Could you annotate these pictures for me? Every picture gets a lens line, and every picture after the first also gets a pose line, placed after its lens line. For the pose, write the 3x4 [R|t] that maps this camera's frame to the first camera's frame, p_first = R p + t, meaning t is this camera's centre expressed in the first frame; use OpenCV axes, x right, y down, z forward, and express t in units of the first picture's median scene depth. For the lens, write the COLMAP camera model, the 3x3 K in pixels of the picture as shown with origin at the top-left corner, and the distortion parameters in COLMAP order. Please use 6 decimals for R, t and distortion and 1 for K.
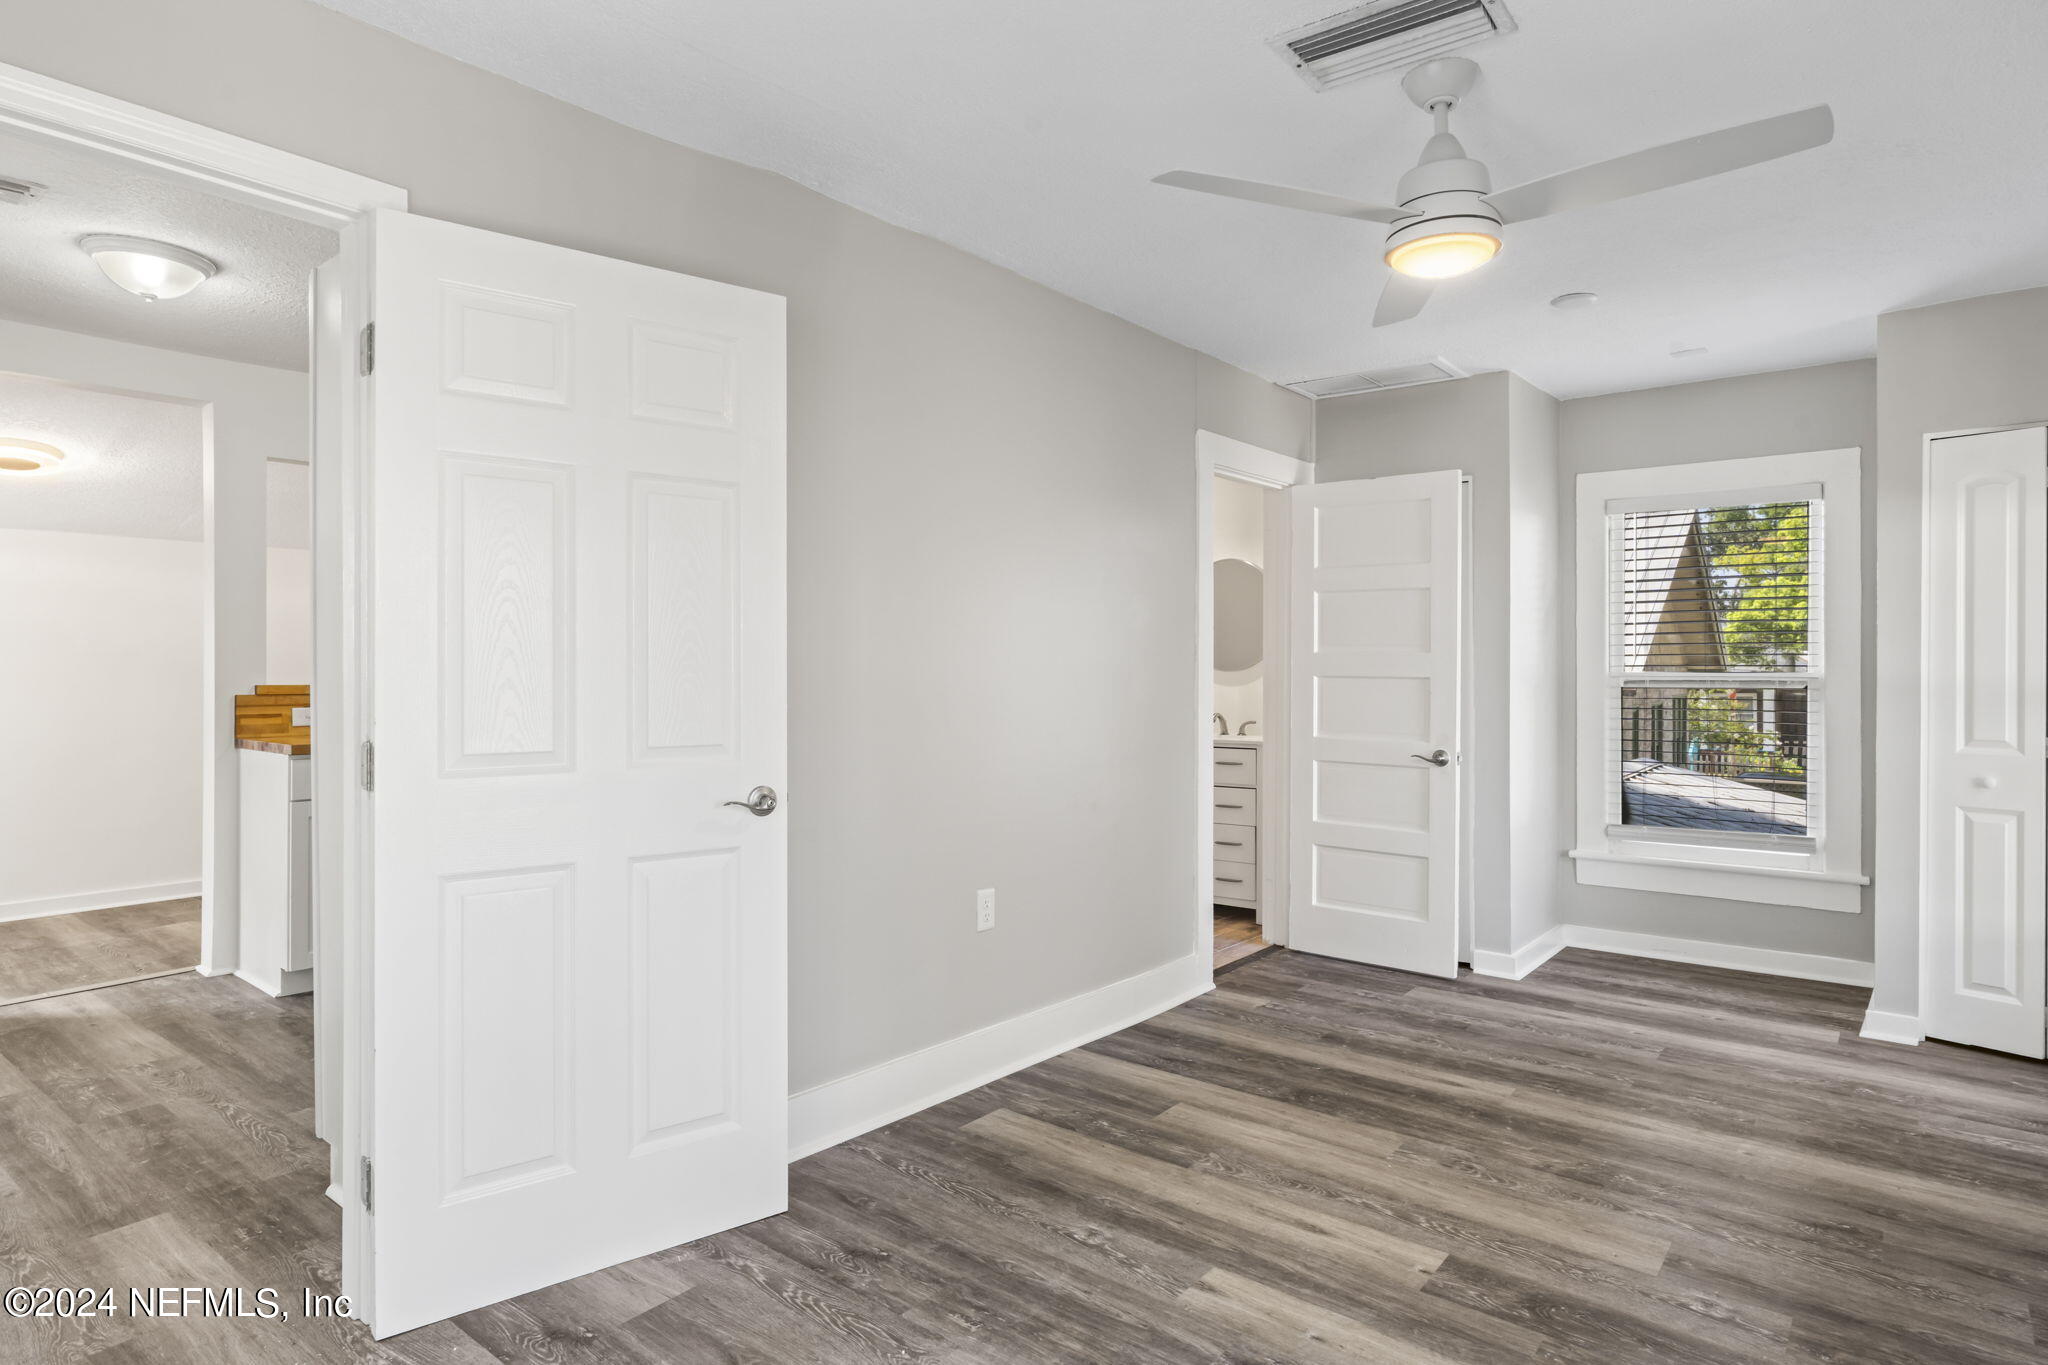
lens RADIAL K [[1151.0, 0, 1015.8], [0, 1151.0, 675.8], [0, 0, 1]] dist [-0.003470, 0.001408]
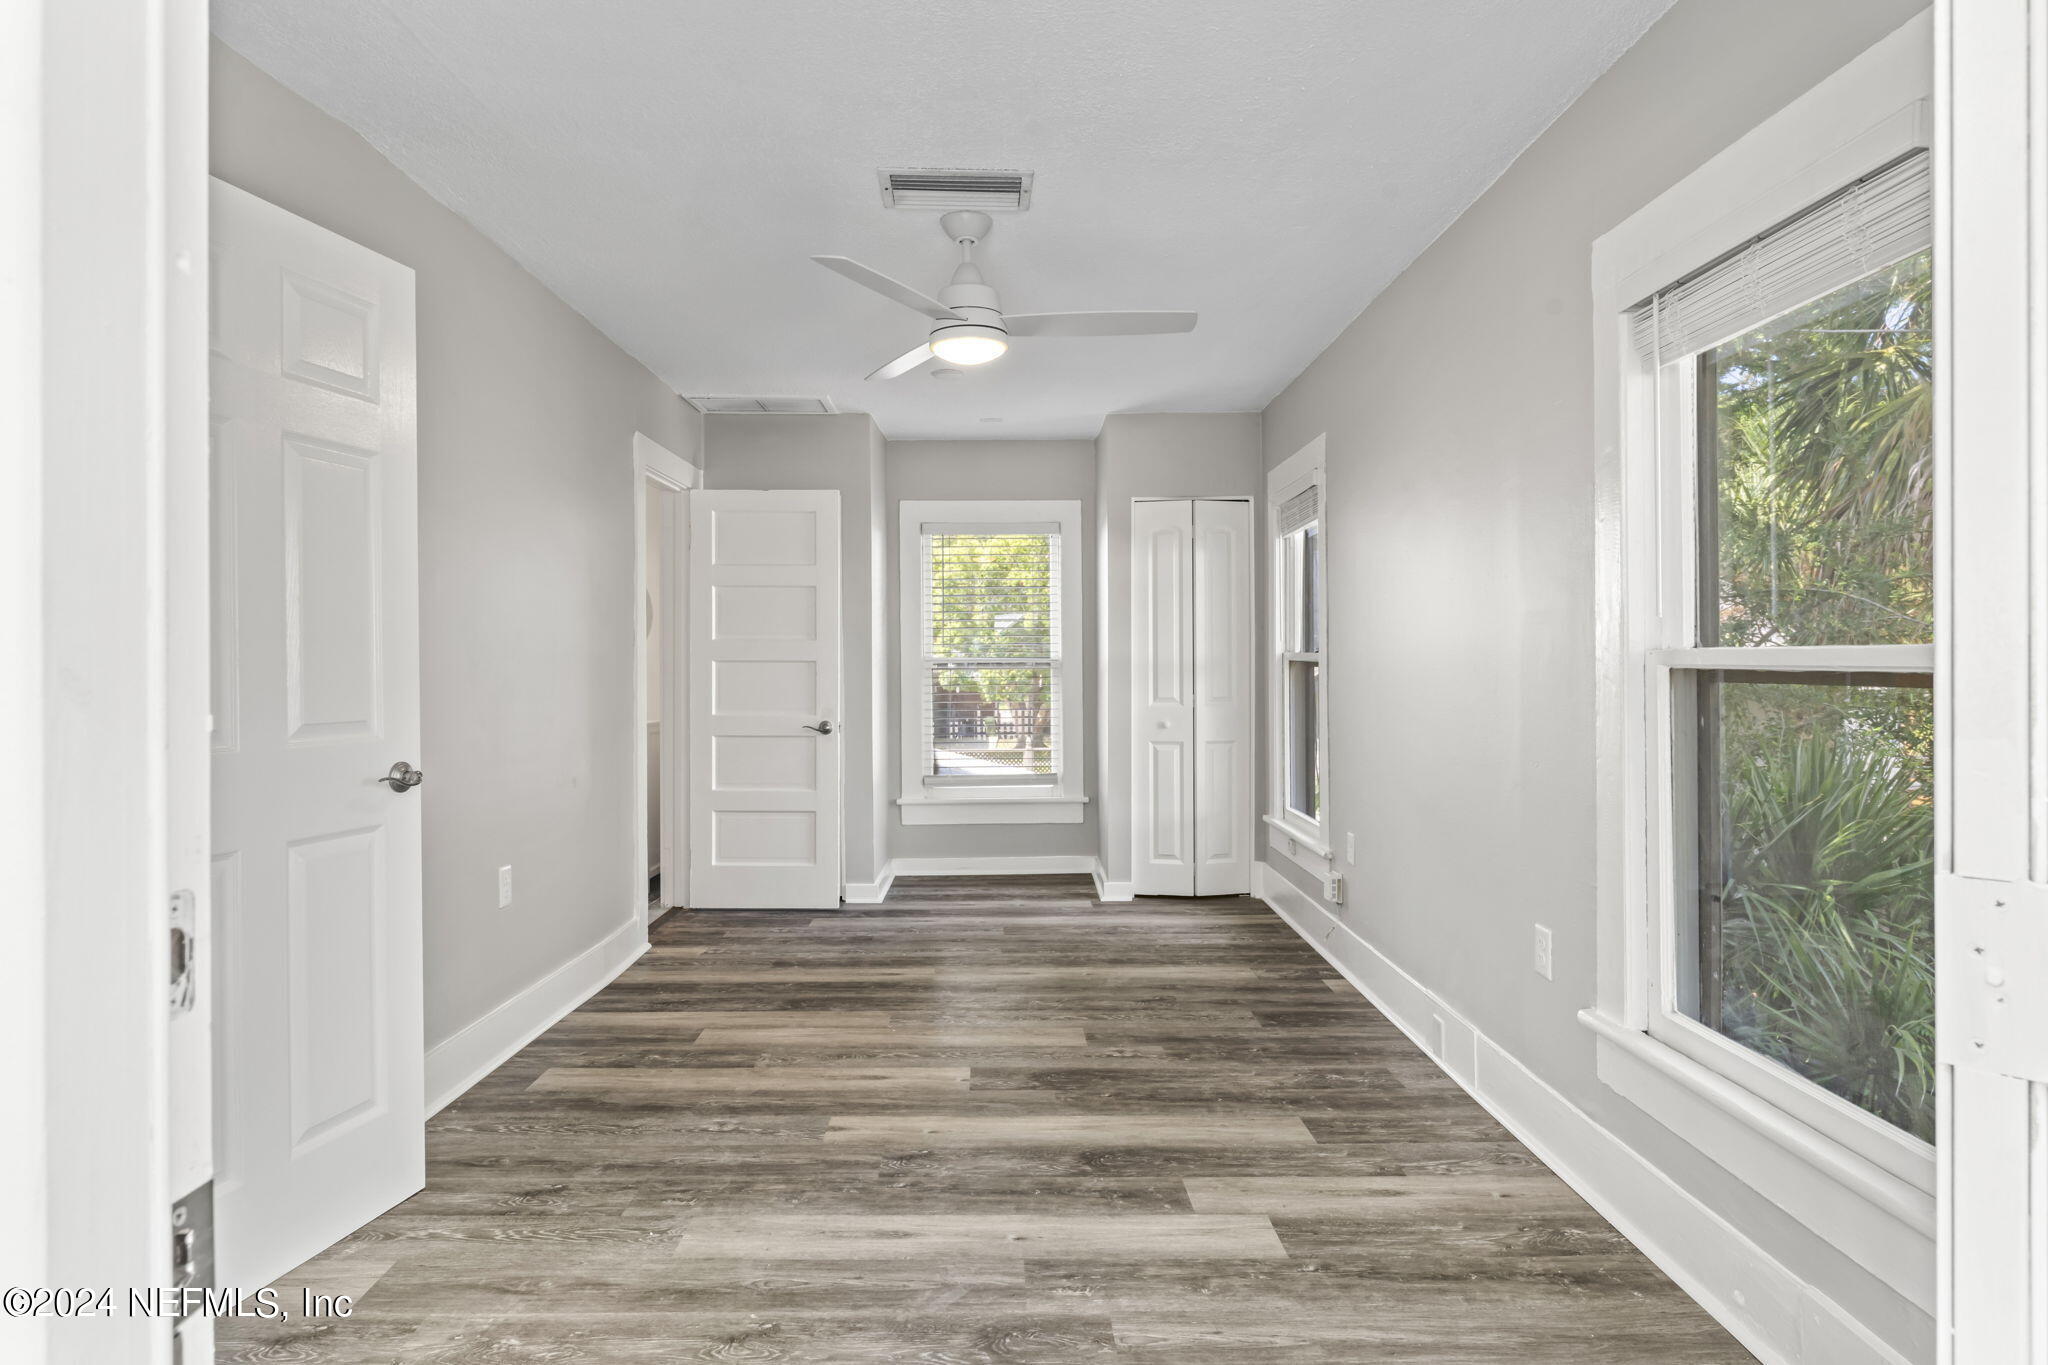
lens RADIAL K [[1151.0, 0, 1025.2], [0, 1151.0, 673.4], [0, 0, 1]] dist [-0.003470, 0.001408]
pose [[0.762596, -0.010503, 0.646790, -0.349080], [0.009908, 0.999941, 0.004556, 0.015776], [-0.646799, 0.002934, 0.762655, -0.078190]]
